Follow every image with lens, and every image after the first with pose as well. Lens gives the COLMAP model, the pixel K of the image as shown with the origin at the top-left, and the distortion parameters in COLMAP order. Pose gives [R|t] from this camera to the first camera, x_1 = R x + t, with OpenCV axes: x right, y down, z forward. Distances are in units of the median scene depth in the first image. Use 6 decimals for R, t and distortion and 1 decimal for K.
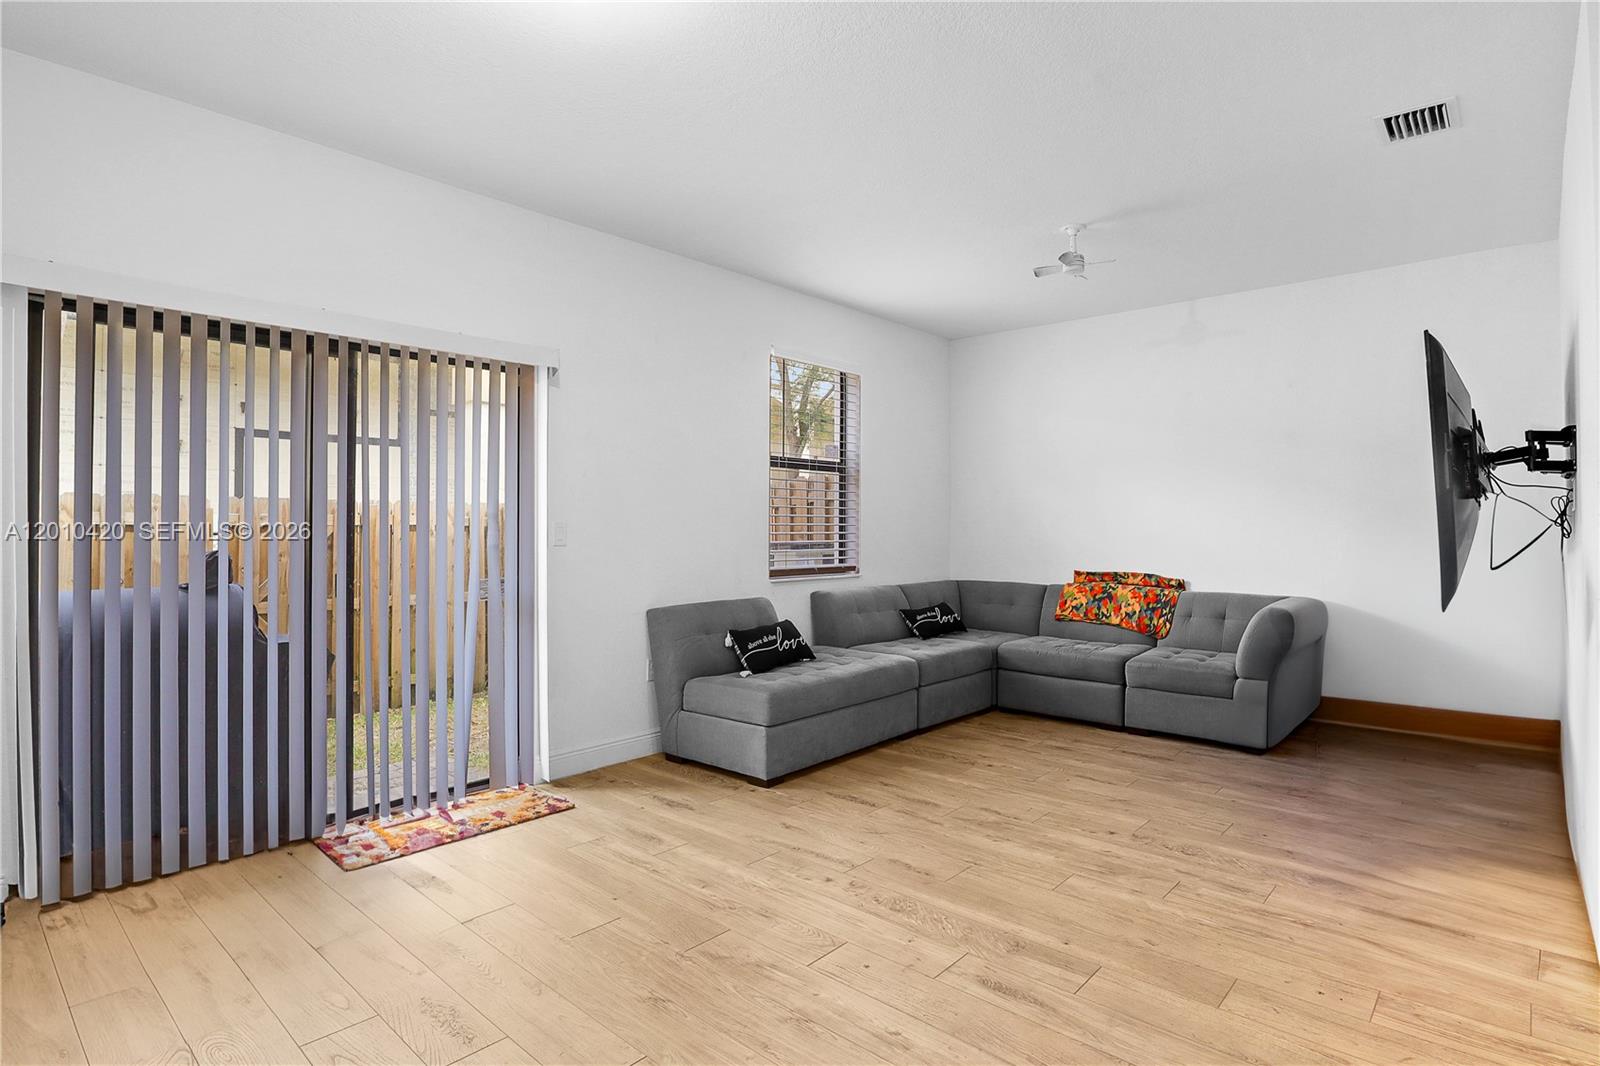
lens RADIAL K [[827.5, 0, 795.1], [0, 827.5, 527.4], [0, 0, 1]] dist [-0.005195, 0.001360]
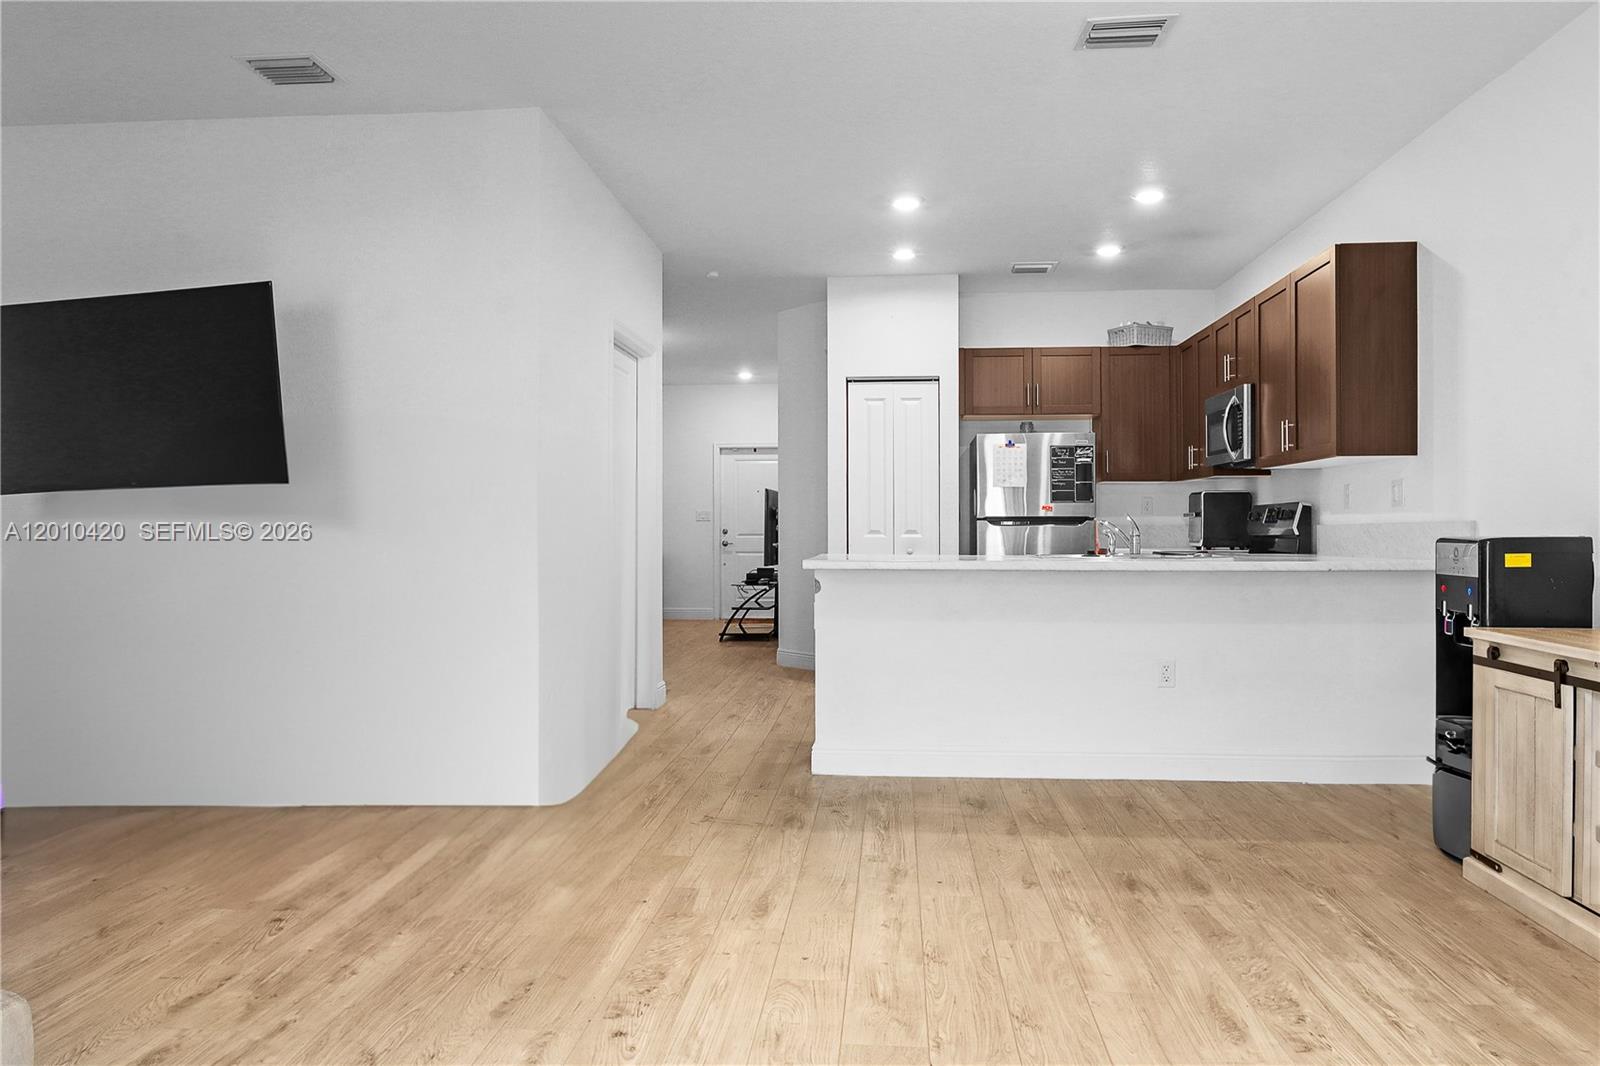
lens RADIAL K [[1090.4, 0, 800.0], [0, 1090.4, 533.0], [0, 0, 1]] dist [-0.004082, 0.000922]
pose [[-0.604364, -0.004871, 0.796693, -0.470335], [0.002936, 0.999961, 0.008341, 0.035635], [-0.796703, 0.007380, -0.604326, 0.954711]]
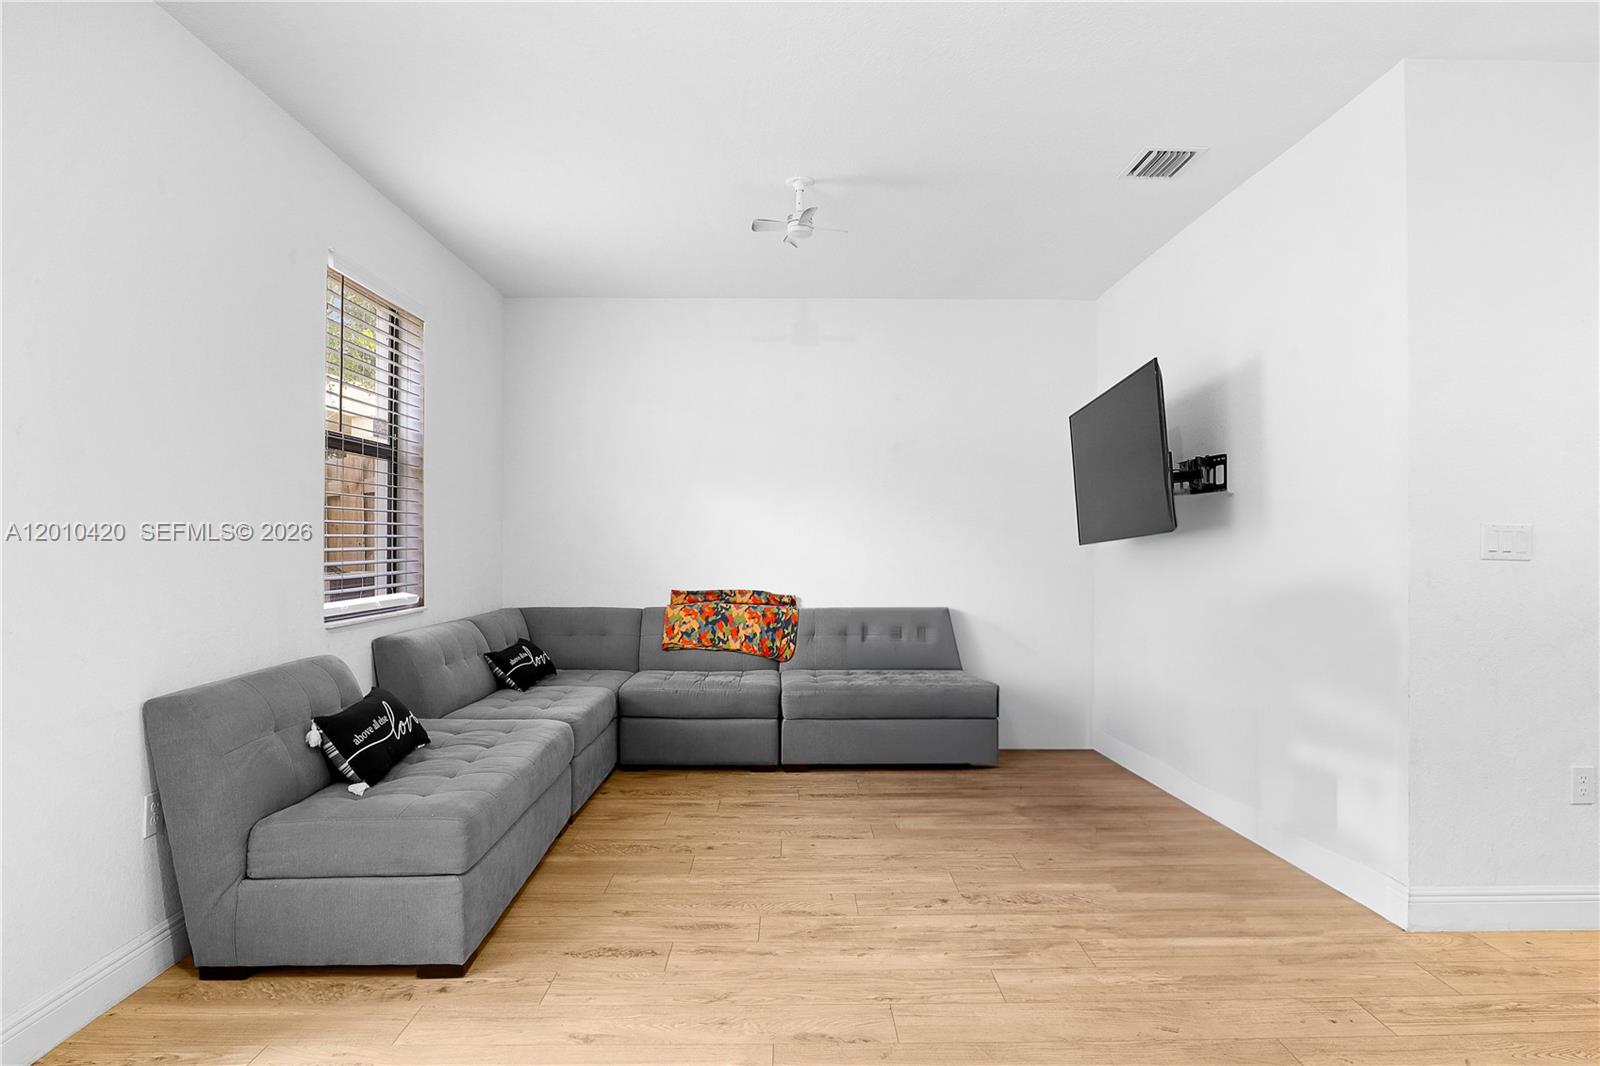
lens RADIAL K [[877.6, 0, 801.6], [0, 877.6, 539.8], [0, 0, 1]] dist [-0.017300, 0.001318]
pose [[0.733086, 0.000758, 0.680136, -0.265944], [-0.000921, 1.000000, -0.000122, -0.000088], [-0.680135, -0.000537, 0.733086, 0.352363]]
